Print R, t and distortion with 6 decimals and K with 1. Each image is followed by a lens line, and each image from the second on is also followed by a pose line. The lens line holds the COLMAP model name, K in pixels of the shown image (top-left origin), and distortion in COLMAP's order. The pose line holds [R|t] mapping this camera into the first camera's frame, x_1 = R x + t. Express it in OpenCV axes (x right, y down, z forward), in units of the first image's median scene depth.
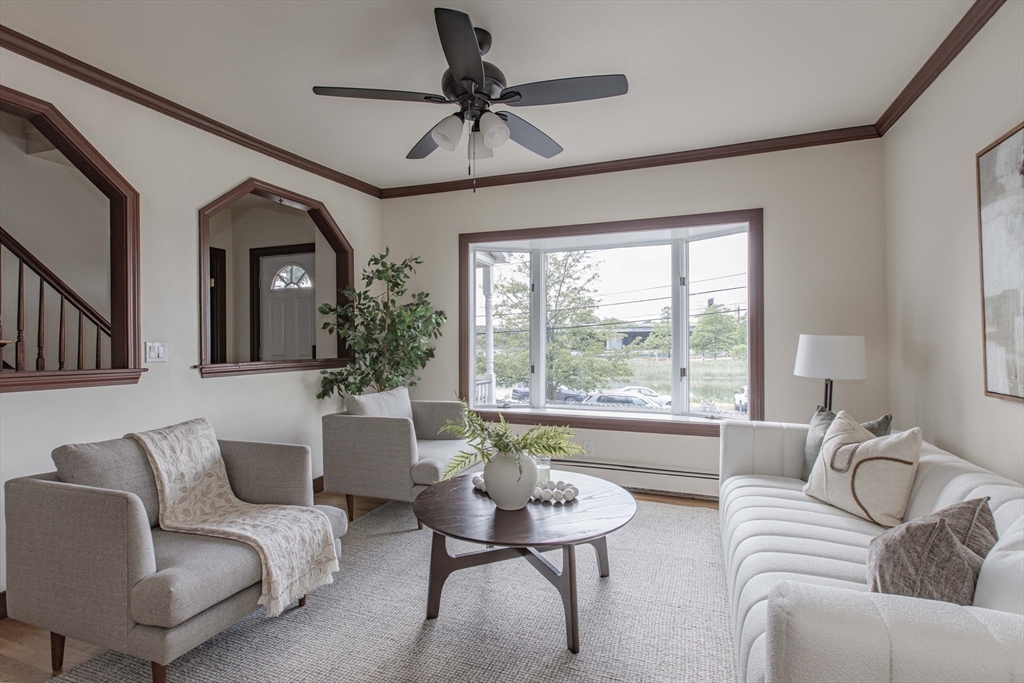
lens RADIAL K [[485.8, 0, 512.0], [0, 485.8, 341.5], [0, 0, 1]] dist [0.004202, 0.000646]
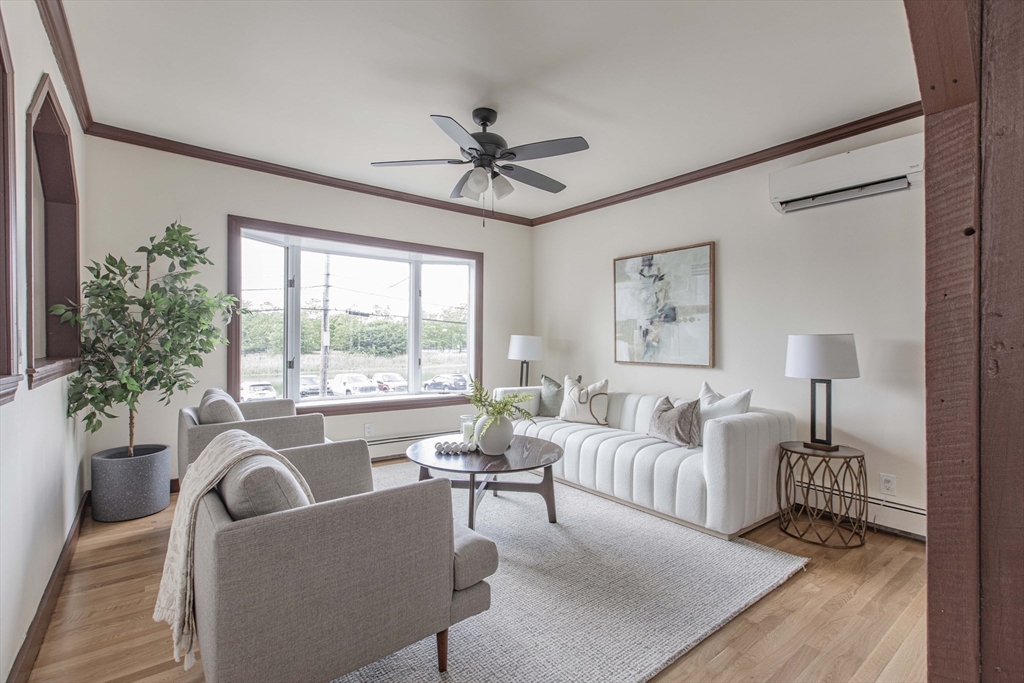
lens RADIAL K [[465.5, 0, 512.0], [0, 465.5, 341.5], [0, 0, 1]] dist [-0.000455, -0.000022]
pose [[0.517598, 0.005633, 0.855606, -0.765292], [-0.005865, 0.999978, -0.003035, 0.011214], [-0.855604, -0.003447, 0.517619, 0.171436]]
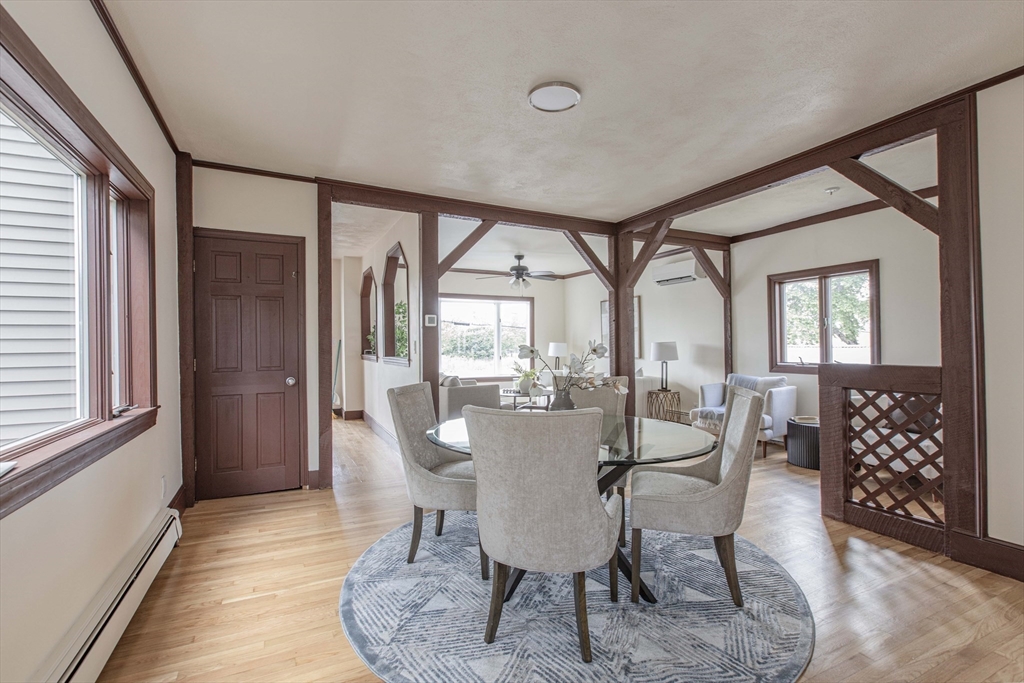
lens RADIAL K [[465.5, 0, 512.0], [0, 465.5, 341.5], [0, 0, 1]] dist [-0.000455, -0.000022]
pose [[0.679973, 0.003235, 0.733230, -1.674109], [0.006322, 0.999927, -0.010273, 0.006530], [-0.733210, 0.011621, 0.679903, -0.788379]]
